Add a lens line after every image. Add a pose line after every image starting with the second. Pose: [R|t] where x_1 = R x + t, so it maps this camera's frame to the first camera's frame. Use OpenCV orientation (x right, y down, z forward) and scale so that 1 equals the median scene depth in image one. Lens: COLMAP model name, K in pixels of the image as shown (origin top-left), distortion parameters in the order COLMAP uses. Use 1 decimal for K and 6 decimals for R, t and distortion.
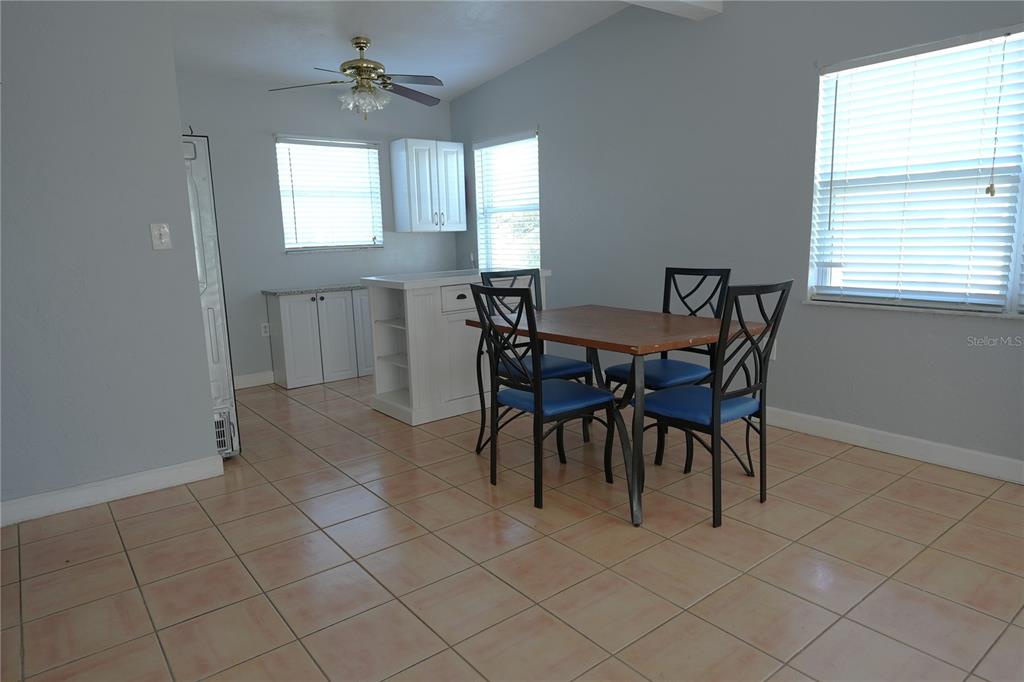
lens RADIAL K [[633.9, 0, 512.0], [0, 633.9, 341.0], [0, 0, 1]] dist [-0.000570, -0.000293]
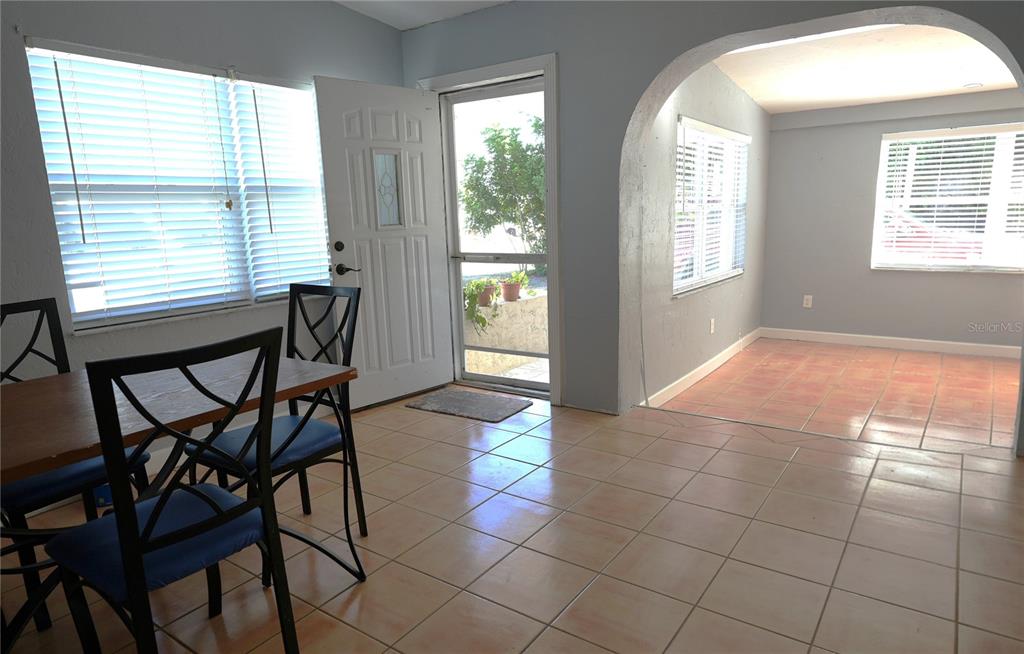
lens RADIAL K [[633.1, 0, 512.0], [0, 633.1, 327.0], [0, 0, 1]] dist [0.001232, 0.000758]
pose [[-0.280698, -0.128953, 0.951094, -0.465929], [0.209320, 0.958856, 0.191783, -0.114432], [-0.936693, 0.252916, -0.242156, 0.720022]]
